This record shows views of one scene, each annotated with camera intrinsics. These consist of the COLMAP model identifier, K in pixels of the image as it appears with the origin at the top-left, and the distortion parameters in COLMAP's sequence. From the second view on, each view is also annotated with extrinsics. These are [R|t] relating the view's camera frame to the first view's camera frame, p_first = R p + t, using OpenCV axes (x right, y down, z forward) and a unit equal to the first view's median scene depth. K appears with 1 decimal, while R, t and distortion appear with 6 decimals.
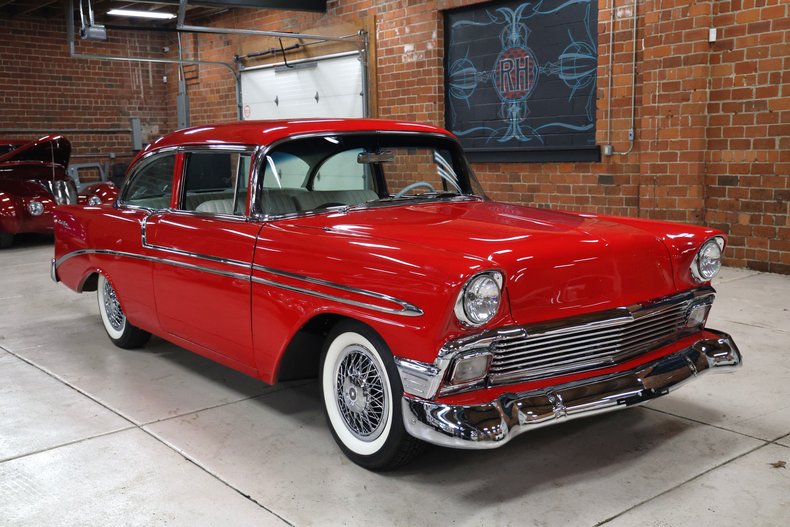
lens RADIAL K [[935.5, 0, 393.9], [0, 935.5, 268.4], [0, 0, 1]] dist [0.094355, 0.000000]
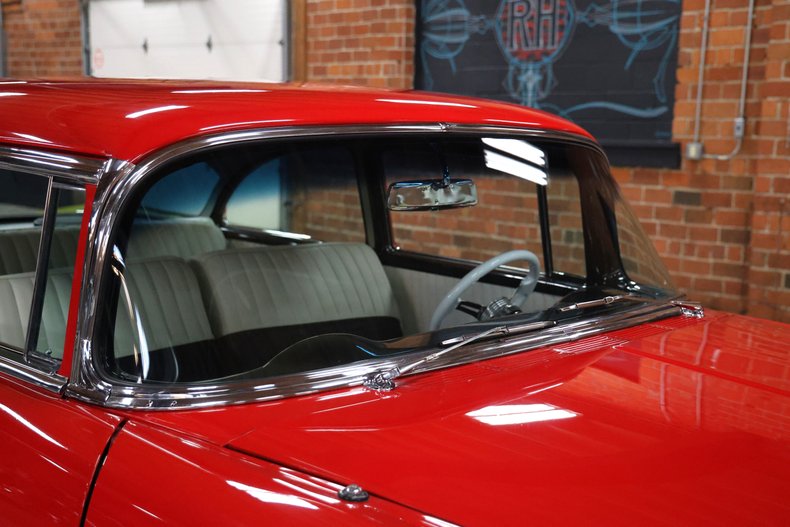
lens RADIAL K [[1093.4, 0, 399.8], [0, 1093.4, 255.2], [0, 0, 1]] dist [0.206591, 0.000000]
pose [[0.993522, 0.028001, 0.110134, -0.037975], [-0.027874, 0.999608, -0.002691, -0.044667], [-0.110166, -0.000396, 0.993913, 0.266582]]
